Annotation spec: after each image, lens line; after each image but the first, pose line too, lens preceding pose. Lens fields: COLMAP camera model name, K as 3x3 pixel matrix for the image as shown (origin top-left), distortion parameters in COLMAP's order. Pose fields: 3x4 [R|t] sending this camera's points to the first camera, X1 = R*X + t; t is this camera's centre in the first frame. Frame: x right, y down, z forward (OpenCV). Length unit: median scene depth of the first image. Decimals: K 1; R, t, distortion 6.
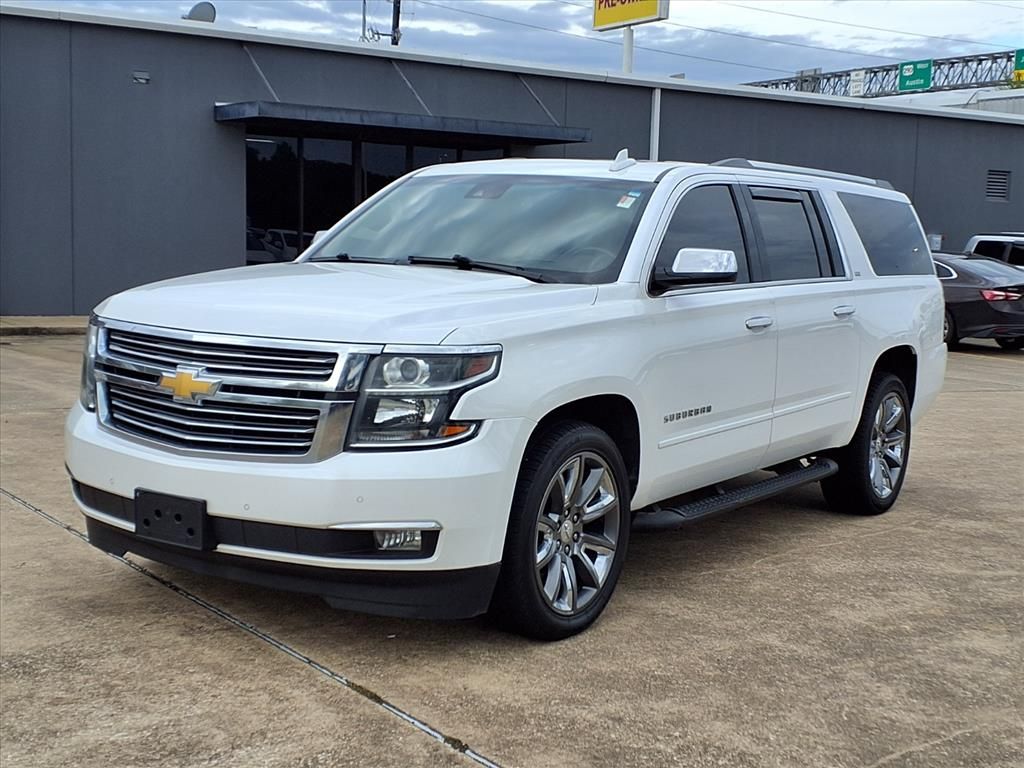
lens RADIAL K [[1424.1, 0, 512.0], [0, 1424.1, 384.0], [0, 0, 1]] dist [0.257434, -0.845256]
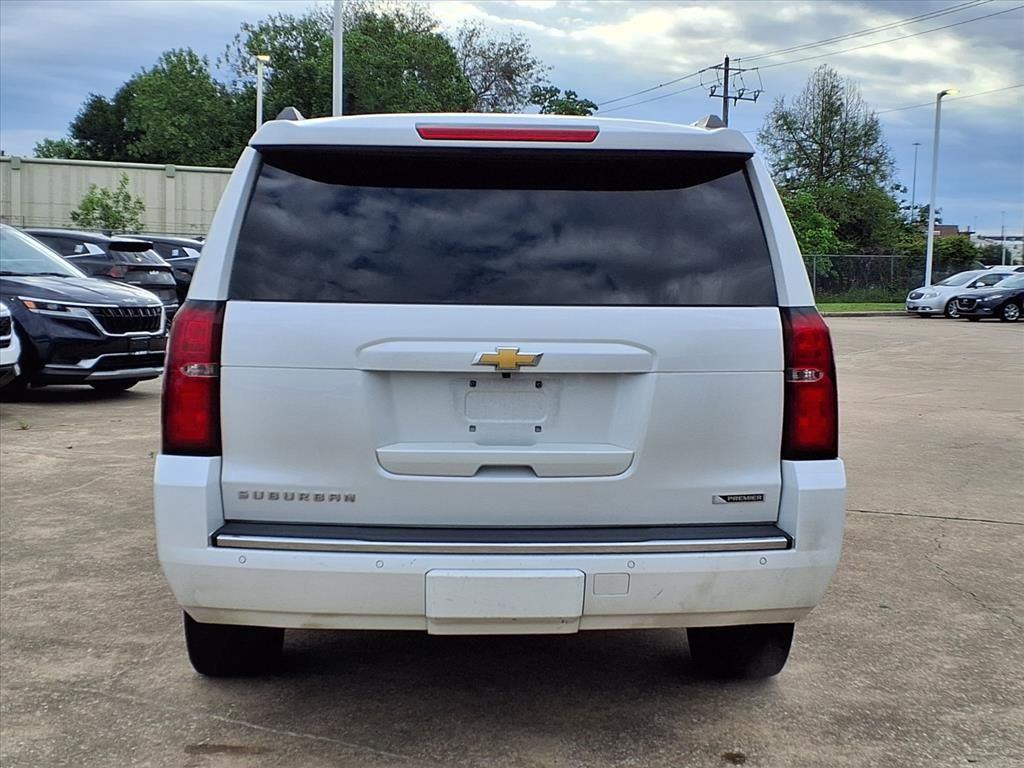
lens RADIAL K [[1424.1, 0, 512.0], [0, 1424.1, 384.0], [0, 0, 1]] dist [0.257434, -0.845256]
pose [[-0.808339, -0.016572, -0.588483, 0.742022], [-0.124759, 0.981722, 0.143723, -0.193835], [0.575346, 0.189595, -0.795632, 2.222216]]
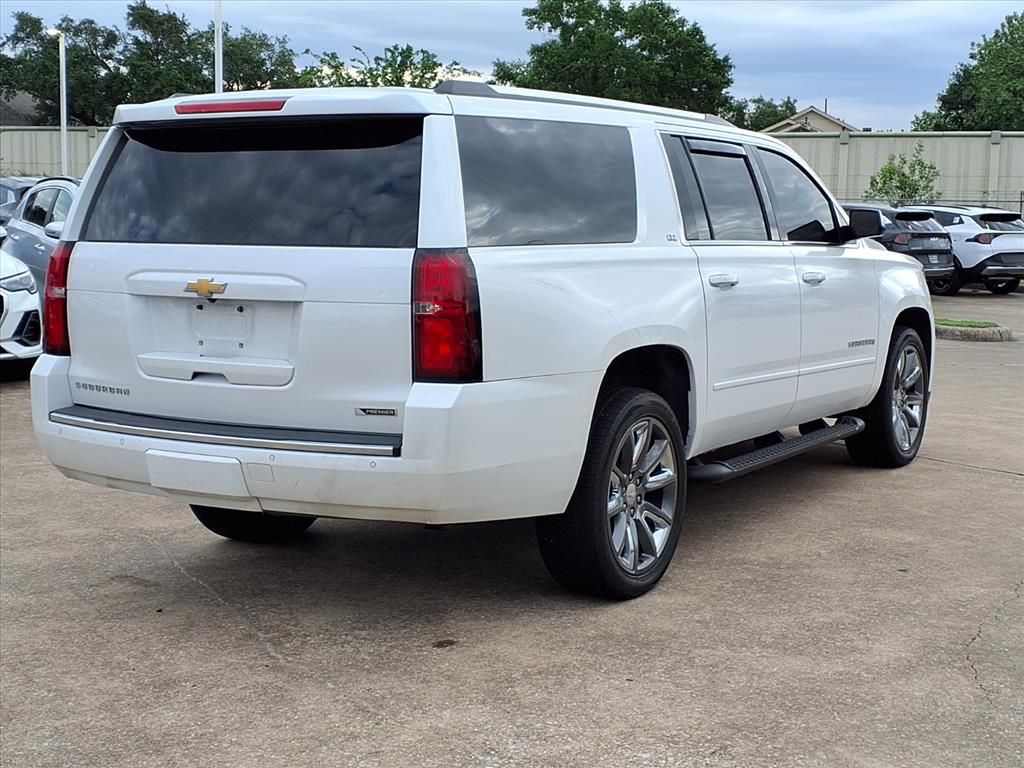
lens RADIAL K [[1424.1, 0, 512.0], [0, 1424.1, 384.0], [0, 0, 1]] dist [0.257434, -0.845256]
pose [[-0.997818, -0.056149, -0.034721, 0.204971], [-0.062437, 0.973490, 0.220041, -0.250306], [0.021446, 0.221729, -0.974873, 2.524169]]
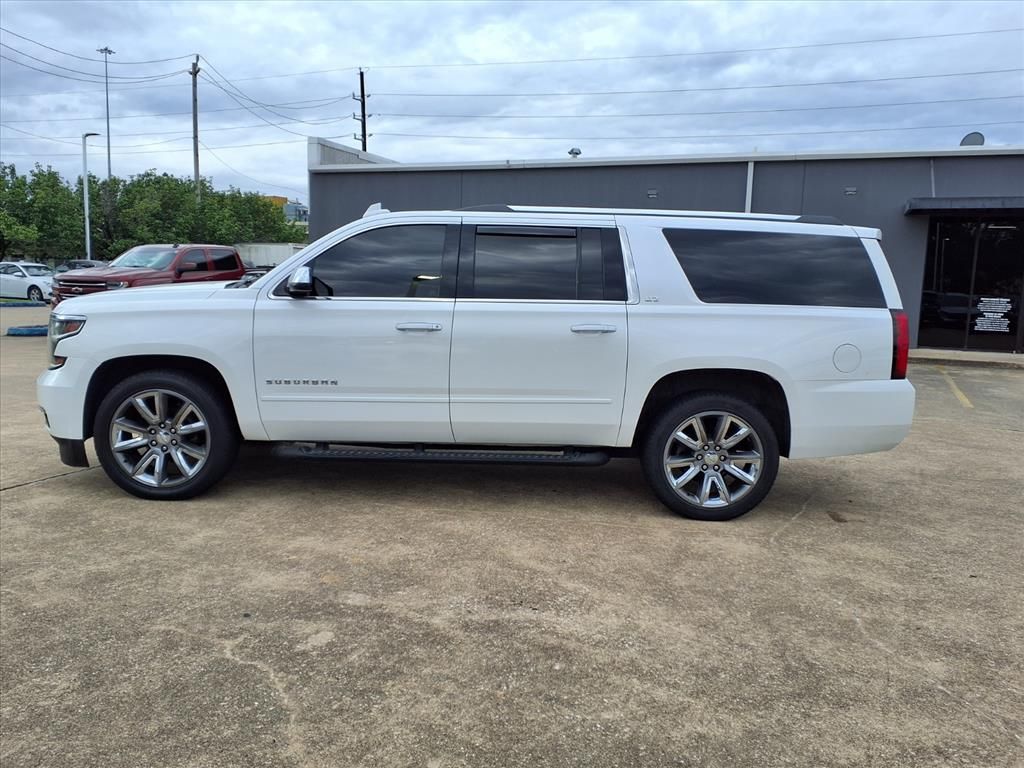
lens RADIAL K [[831.3, 0, 512.0], [0, 831.3, 384.0], [0, 0, 1]] dist [0.069295, -0.097751]
pose [[0.549613, 0.092249, -0.830311, 0.989830], [-0.101503, 0.993895, 0.043235, -0.037122], [0.829230, 0.060516, 0.555621, 0.746164]]
